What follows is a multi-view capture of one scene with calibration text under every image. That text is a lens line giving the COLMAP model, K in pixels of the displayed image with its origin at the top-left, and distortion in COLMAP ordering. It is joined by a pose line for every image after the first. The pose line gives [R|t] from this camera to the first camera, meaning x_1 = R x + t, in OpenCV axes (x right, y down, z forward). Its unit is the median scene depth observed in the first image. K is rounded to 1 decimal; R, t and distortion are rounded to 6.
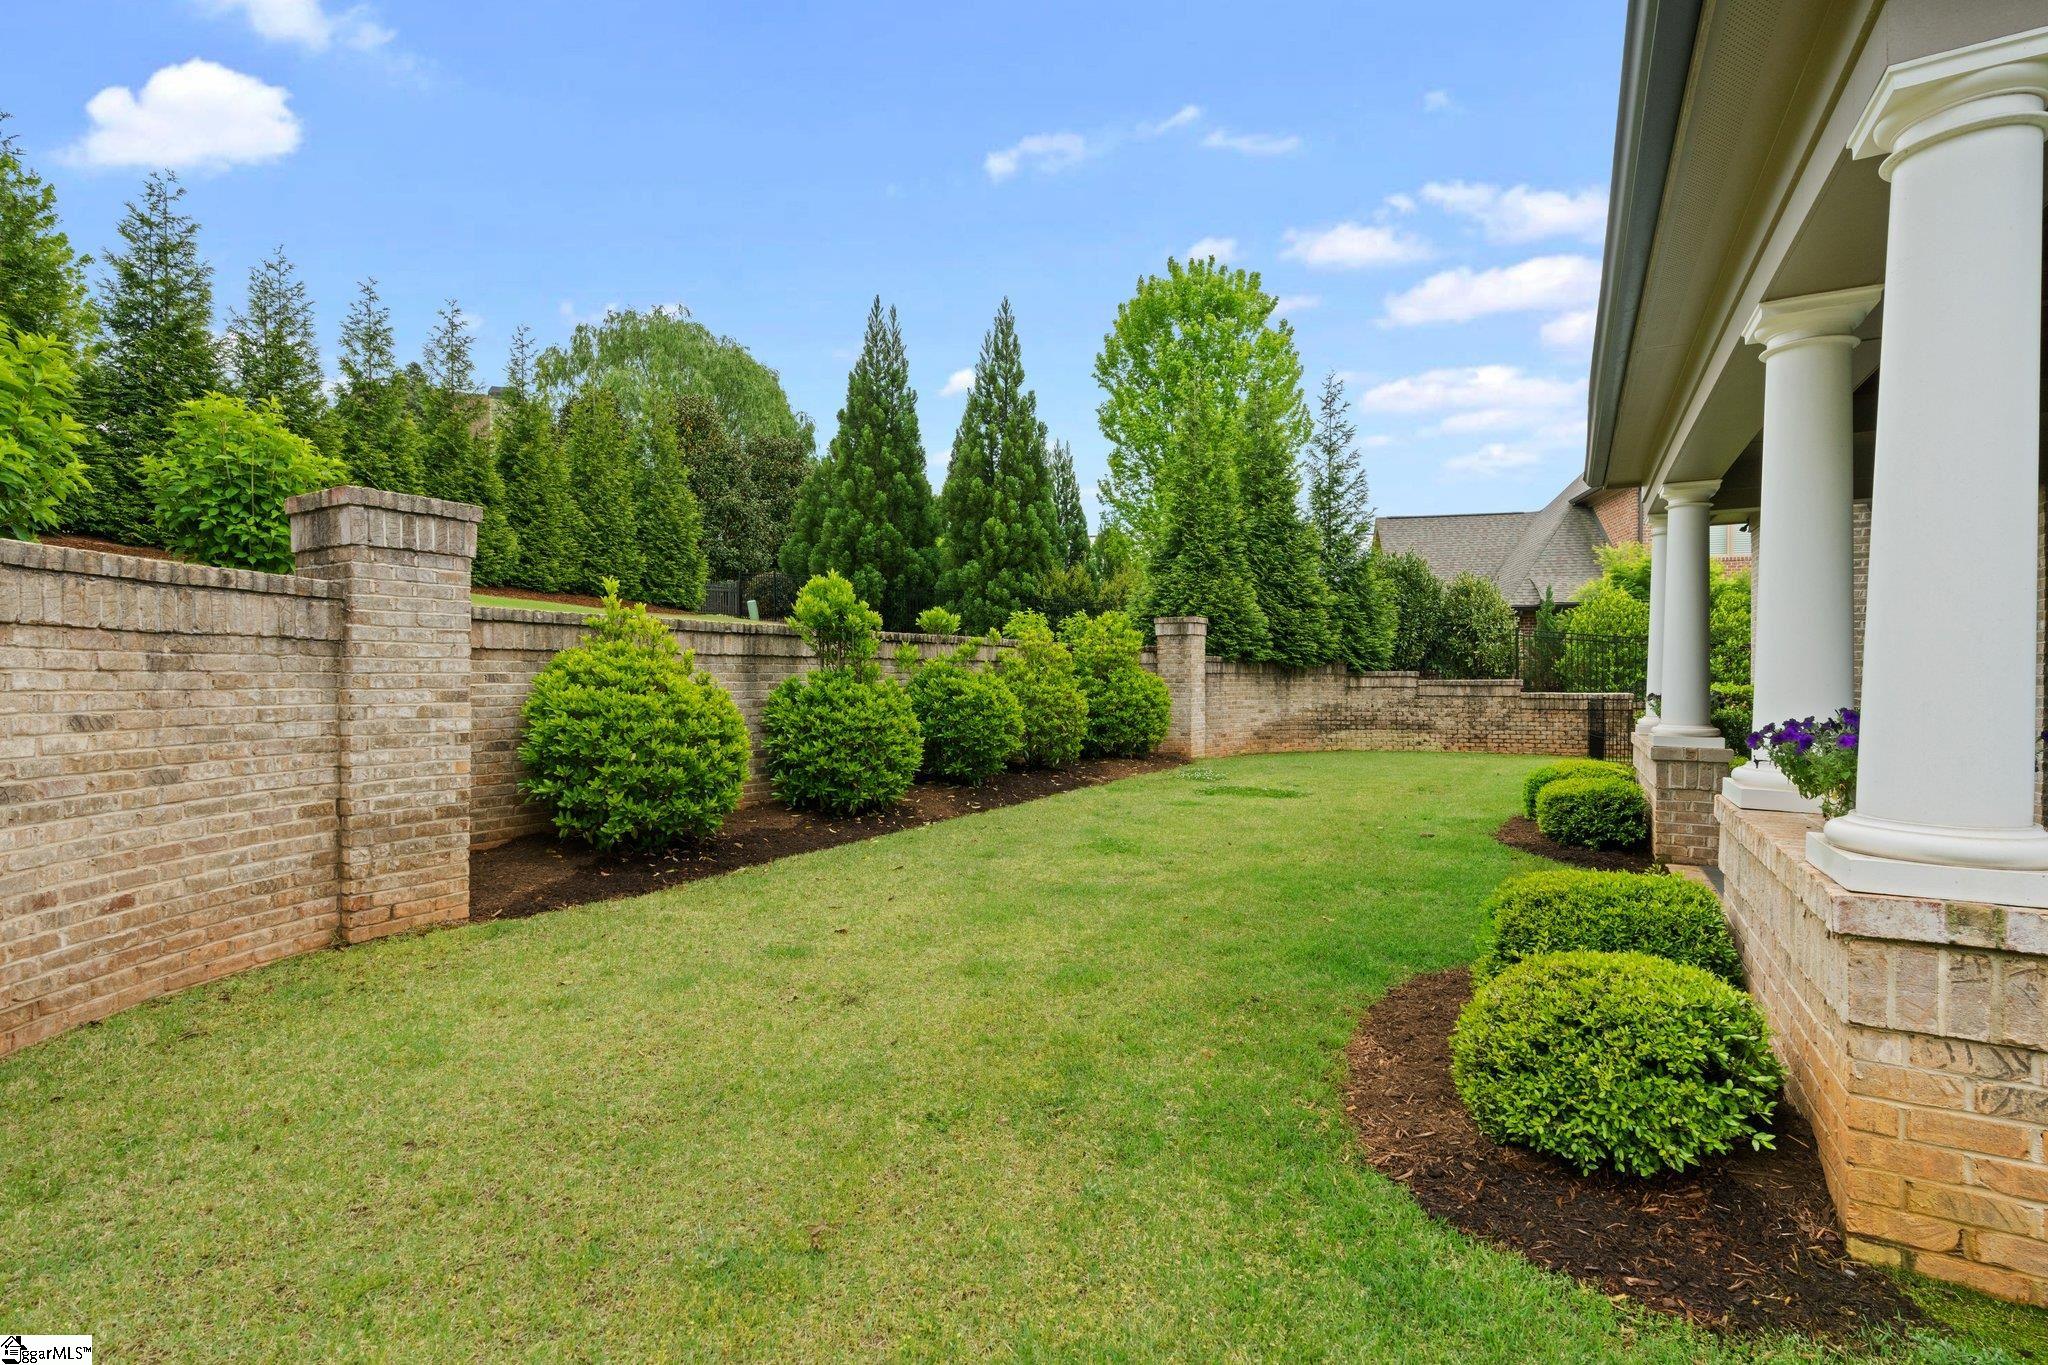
lens RADIAL K [[929.4, 0, 1018.1], [0, 929.4, 694.5], [0, 0, 1]] dist [-0.003731, -0.000271]
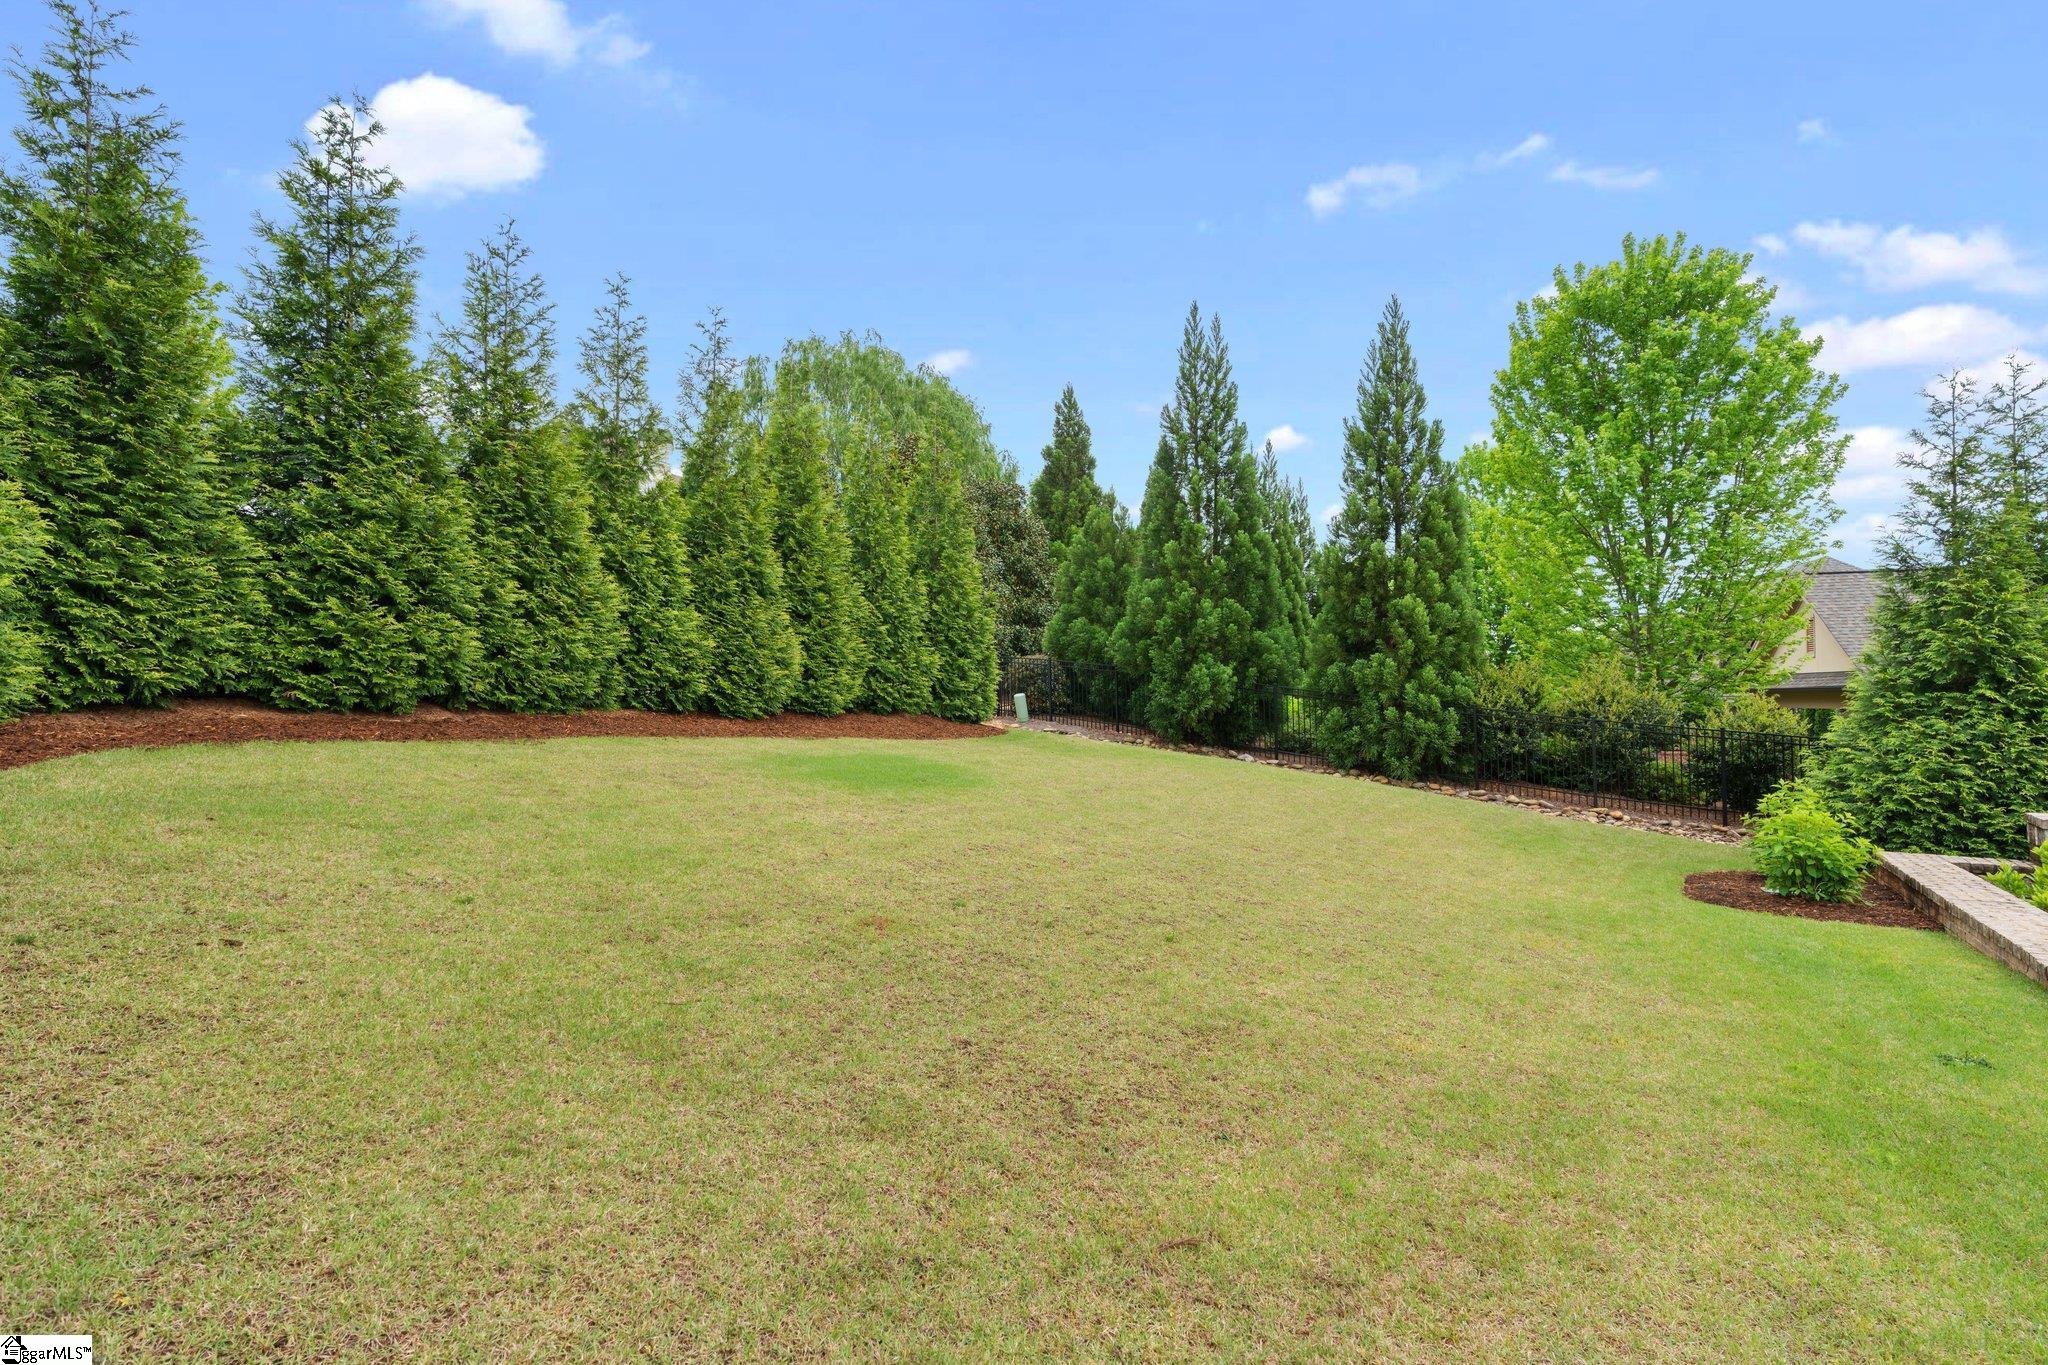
lens RADIAL K [[923.3, 0, 1028.0], [0, 923.3, 691.7], [0, 0, 1]] dist [-0.006246, -0.000190]
pose [[0.998277, -0.003788, -0.058561, -0.362690], [0.001890, 0.999472, -0.032428, -0.120651], [0.058653, 0.032261, 0.997757, 0.354097]]
